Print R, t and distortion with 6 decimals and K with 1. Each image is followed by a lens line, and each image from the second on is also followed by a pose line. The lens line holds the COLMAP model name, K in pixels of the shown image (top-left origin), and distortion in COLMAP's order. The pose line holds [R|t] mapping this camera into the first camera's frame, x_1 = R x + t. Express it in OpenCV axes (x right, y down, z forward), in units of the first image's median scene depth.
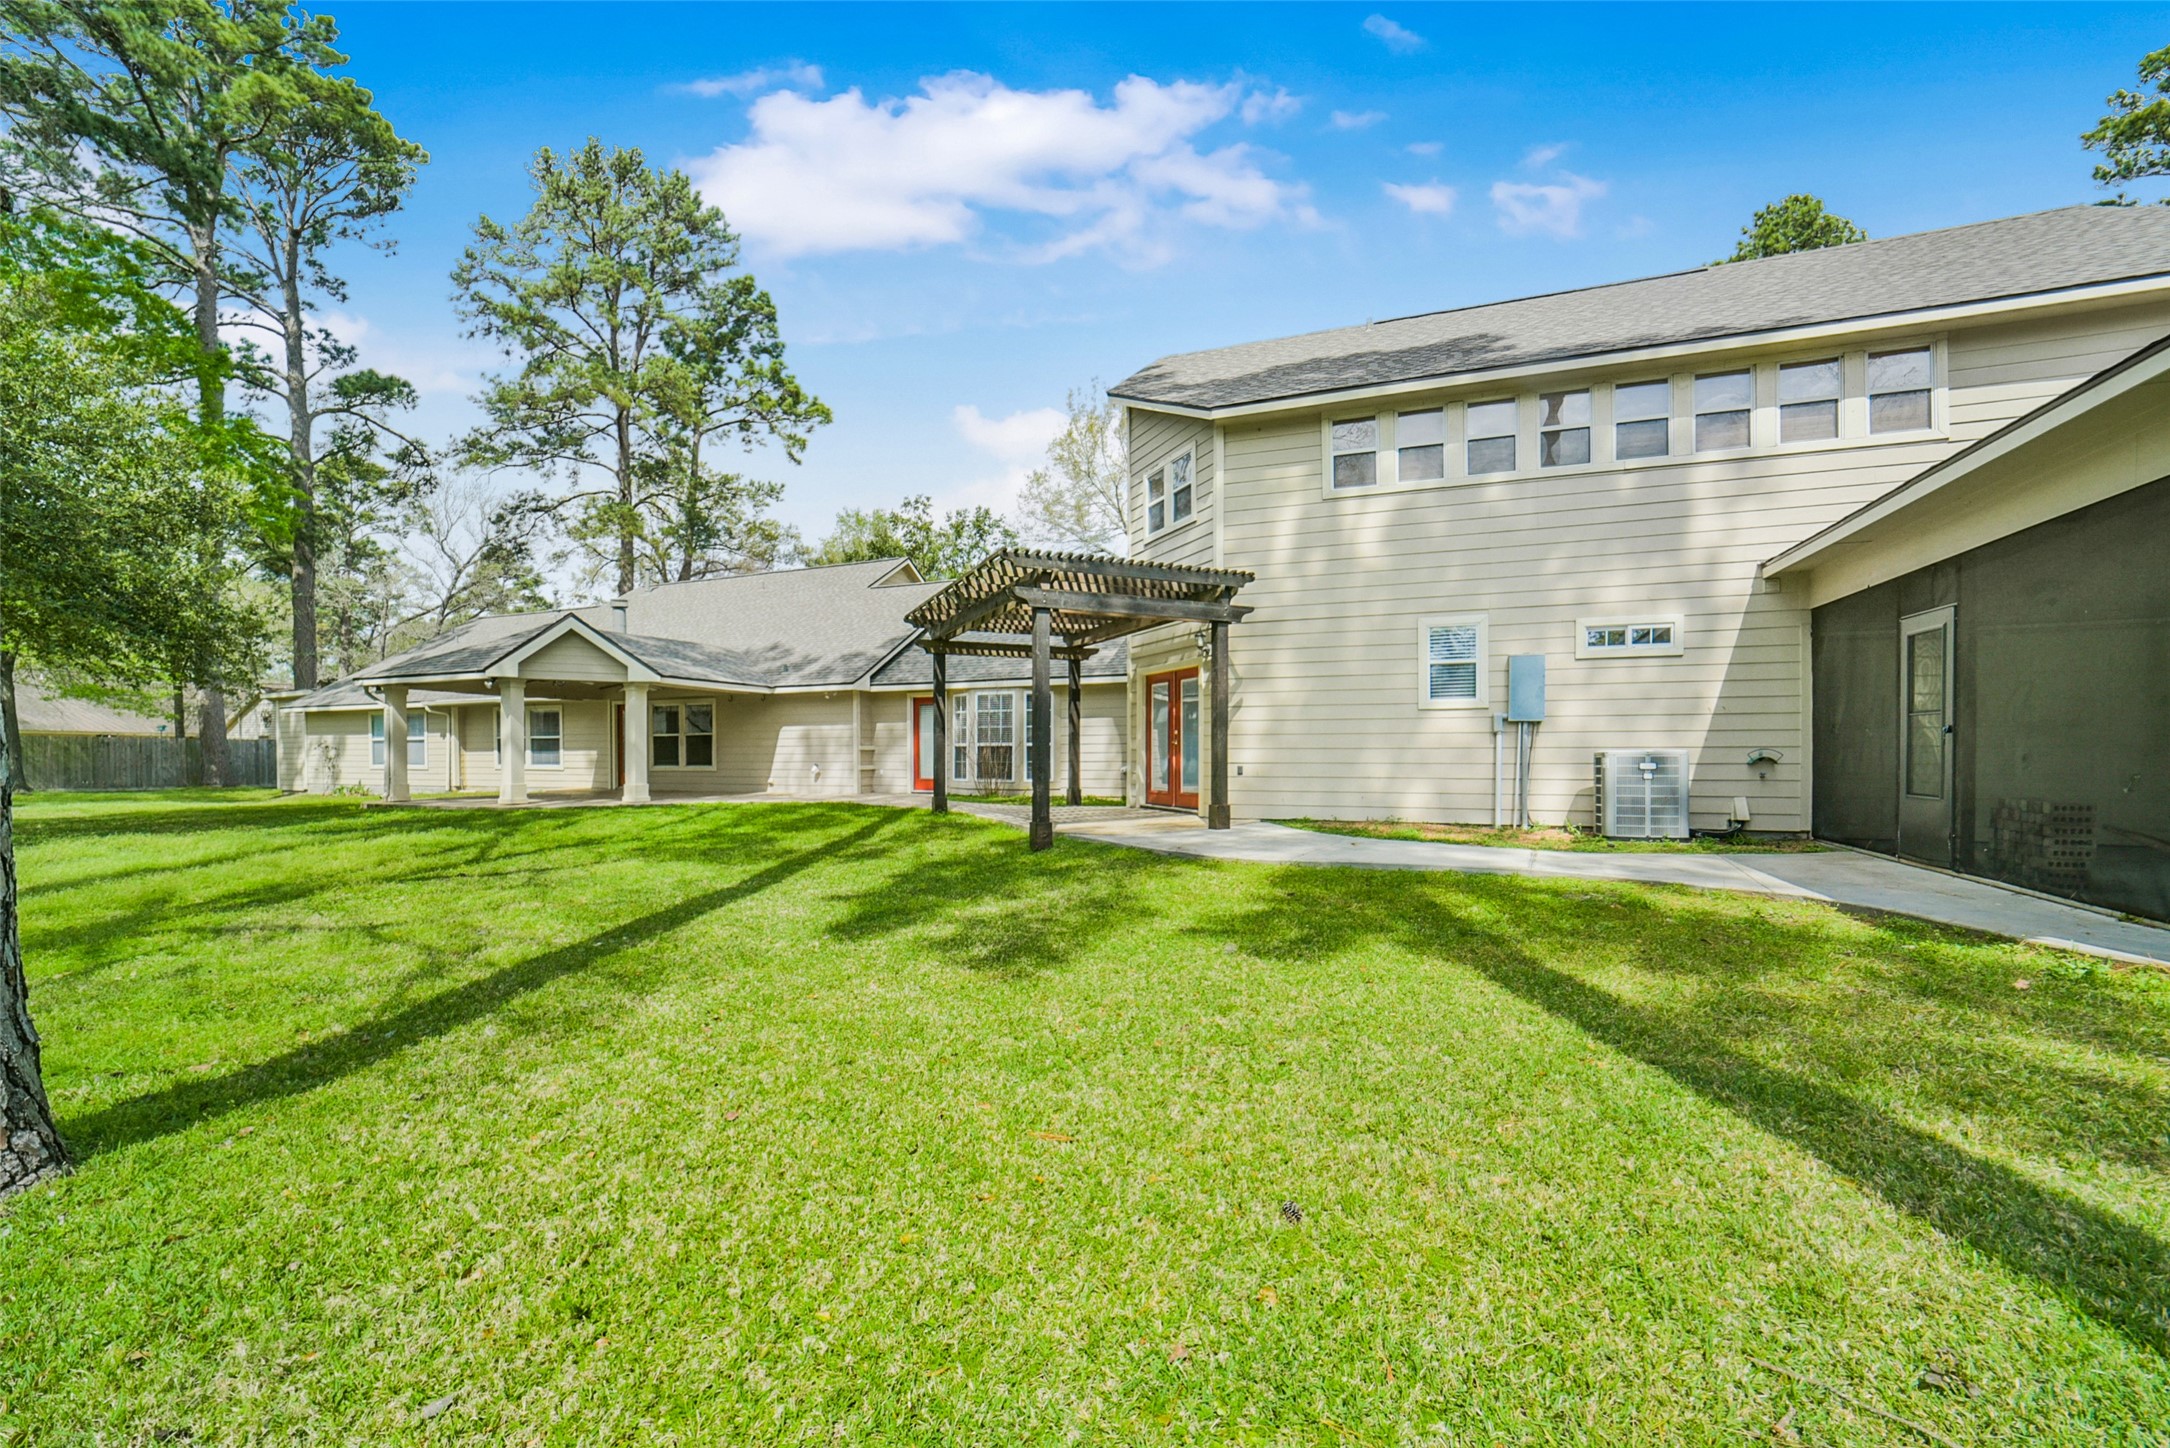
lens RADIAL K [[870.7, 0, 1055.9], [0, 870.7, 757.9], [0, 0, 1]] dist [-0.014411, 0.000227]
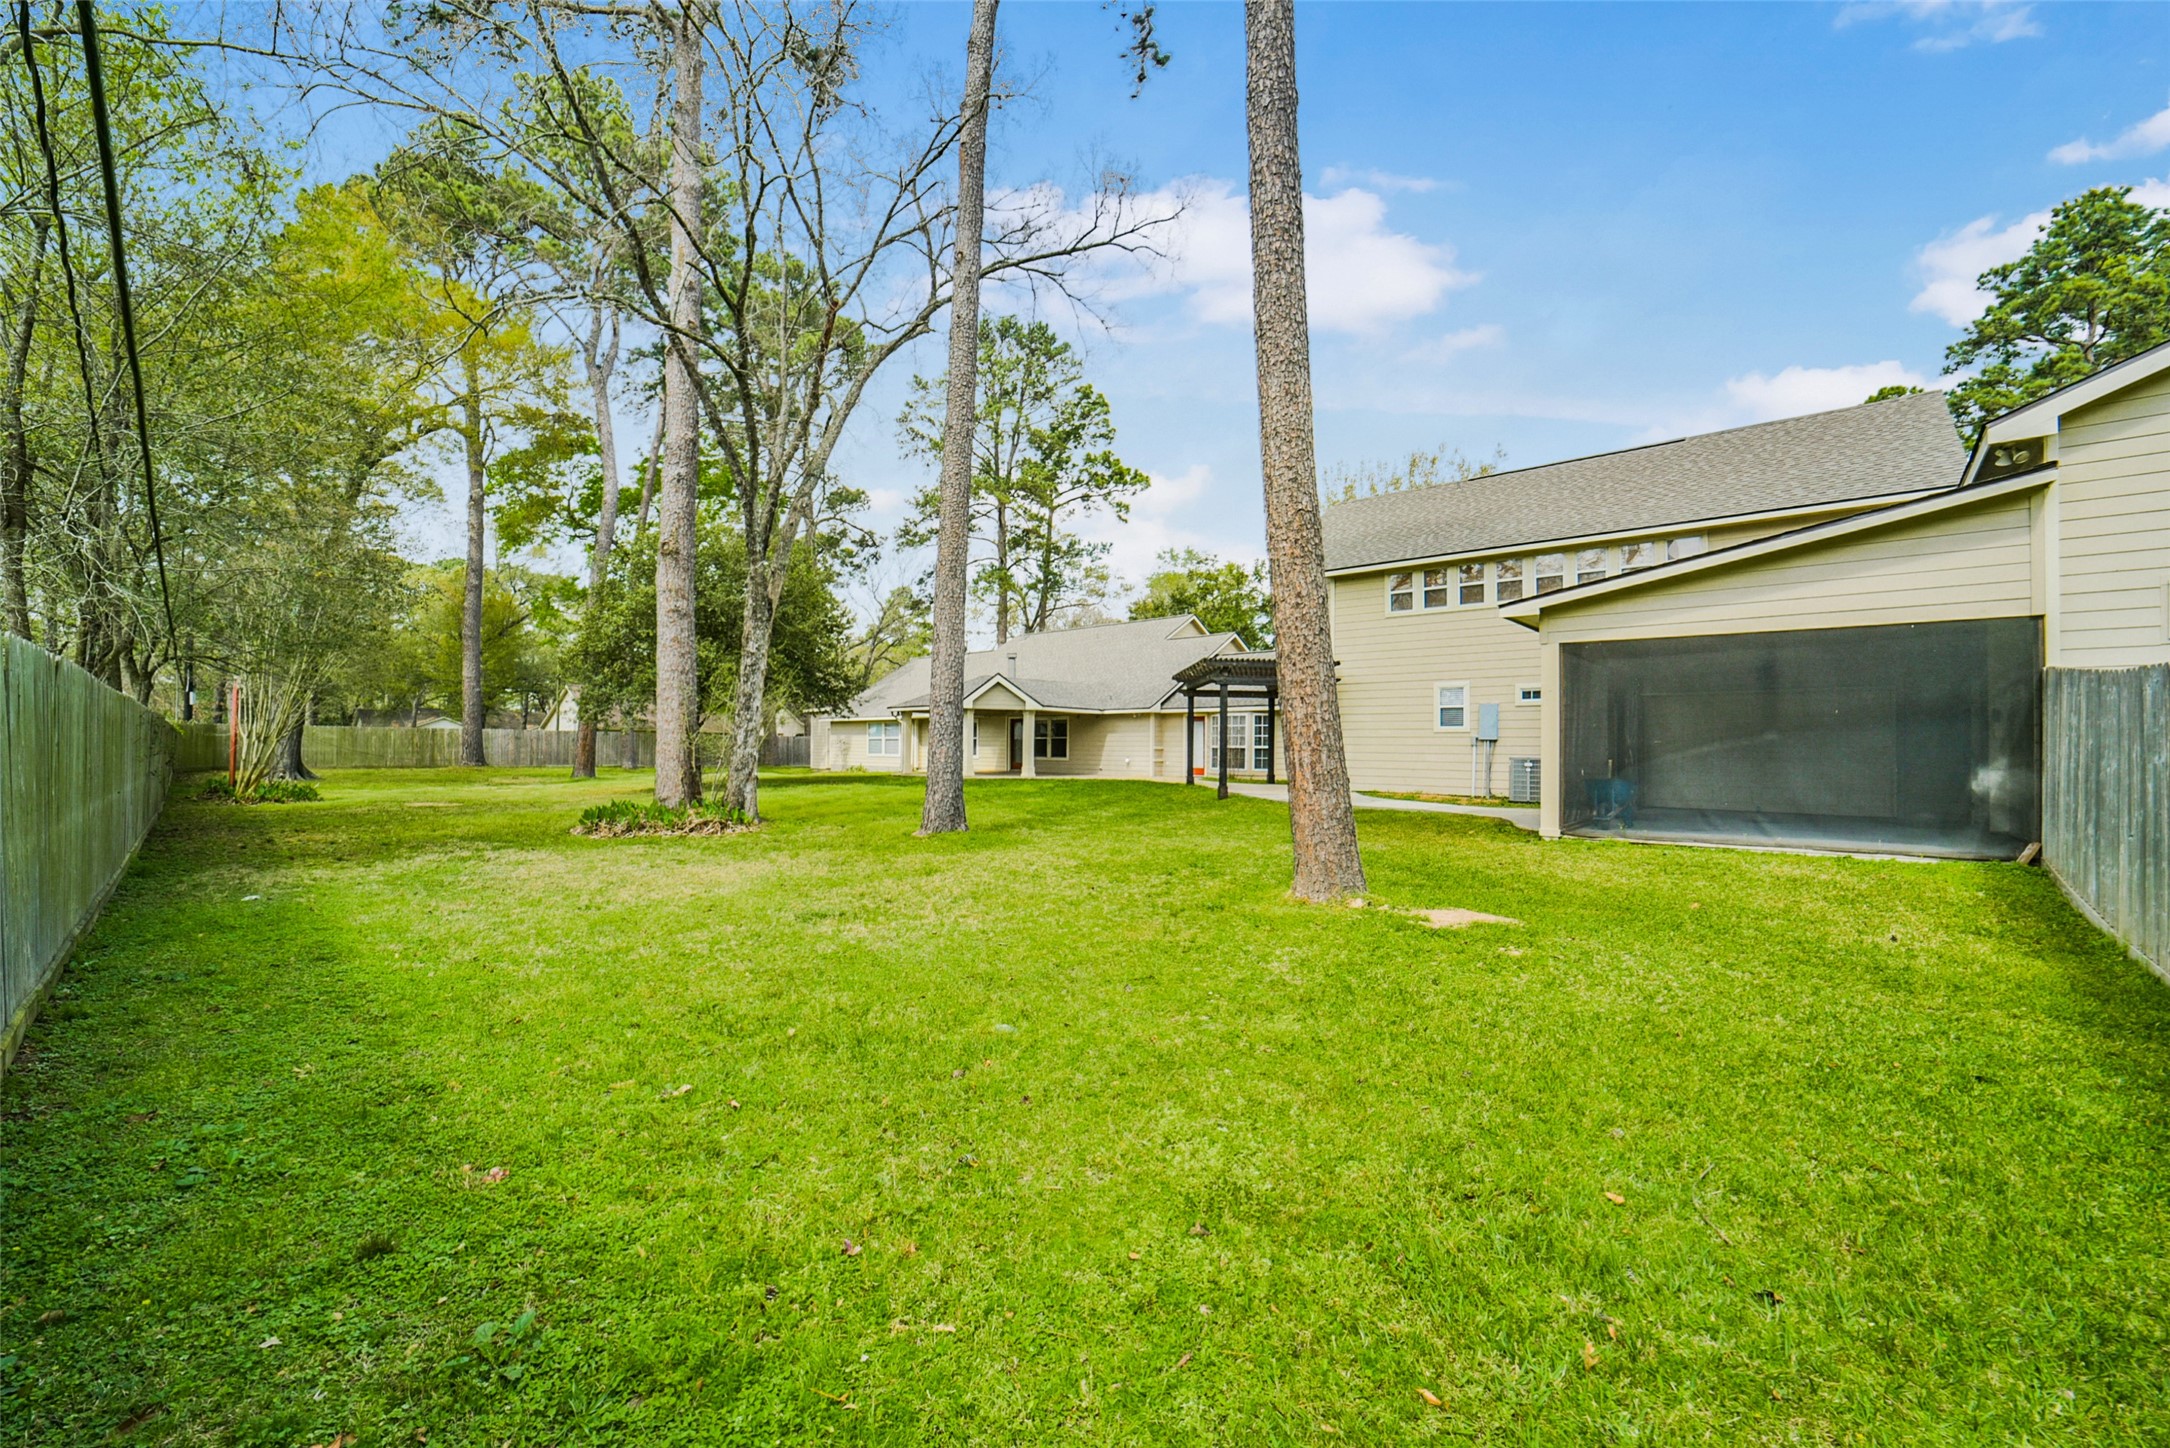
lens RADIAL K [[850.6, 0, 1085.0], [0, 850.6, 724.0], [0, 0, 1]] dist [-0.000381, 0.000037]
pose [[0.944011, 0.002587, -0.329905, 0.176169], [-0.014228, 0.999358, -0.032877, -0.001963], [0.329608, 0.035730, 0.943441, -0.535900]]
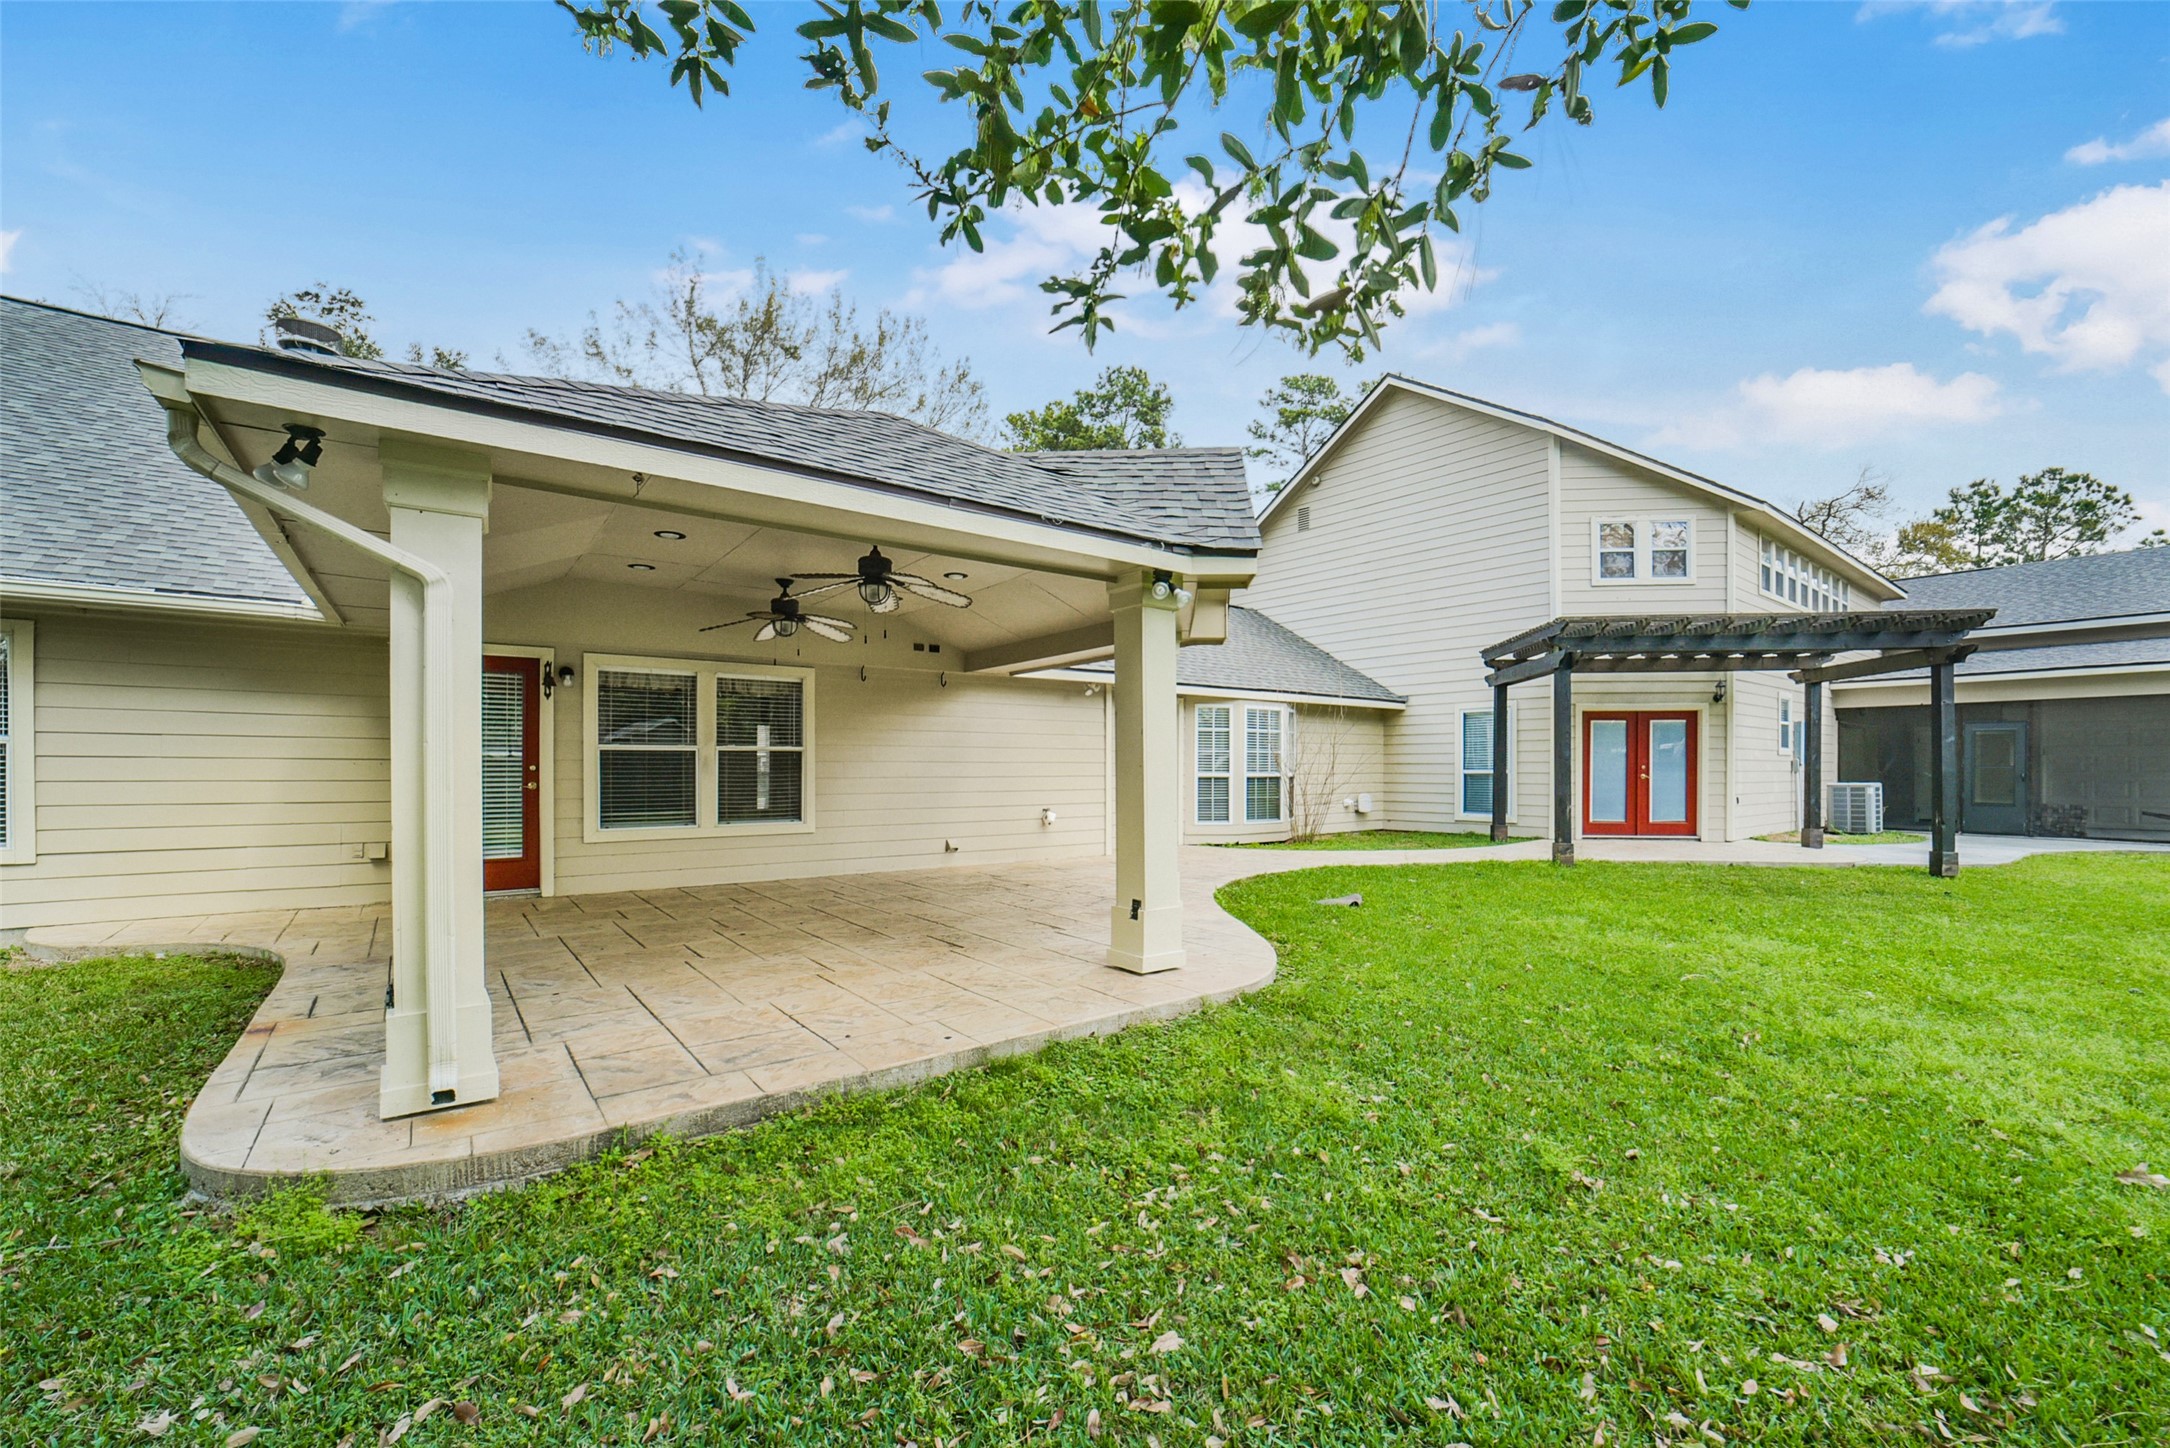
lens RADIAL K [[870.7, 0, 1055.9], [0, 870.7, 757.9], [0, 0, 1]] dist [-0.014411, 0.000227]
pose [[0.511696, 0.010309, 0.859105, -0.791604], [0.003680, 0.999893, -0.014191, -0.017874], [-0.859159, 0.010423, 0.511603, 0.720860]]
